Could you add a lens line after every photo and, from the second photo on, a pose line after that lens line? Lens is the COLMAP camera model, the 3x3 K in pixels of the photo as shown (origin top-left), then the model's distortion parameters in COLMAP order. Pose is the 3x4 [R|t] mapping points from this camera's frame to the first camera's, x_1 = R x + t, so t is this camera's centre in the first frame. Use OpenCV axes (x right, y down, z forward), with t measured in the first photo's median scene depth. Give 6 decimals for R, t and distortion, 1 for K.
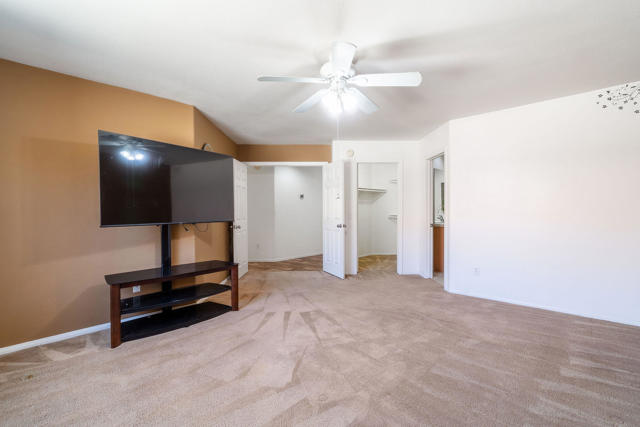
lens RADIAL K [[290.0, 0, 321.8], [0, 290.0, 213.4], [0, 0, 1]] dist [-0.007424, -0.001087]
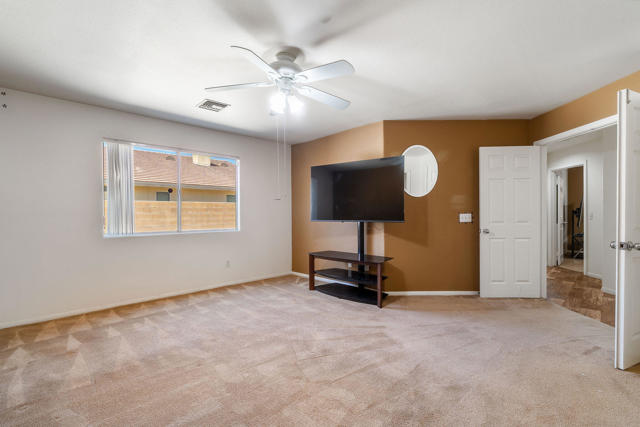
lens RADIAL K [[290.0, 0, 322.7], [0, 290.0, 215.2], [0, 0, 1]] dist [-0.007424, -0.001087]
pose [[-0.034027, 0.012325, -0.999345, 0.789195], [-0.007216, 0.999895, 0.012577, -0.006806], [0.999395, 0.007640, -0.033934, 0.873193]]
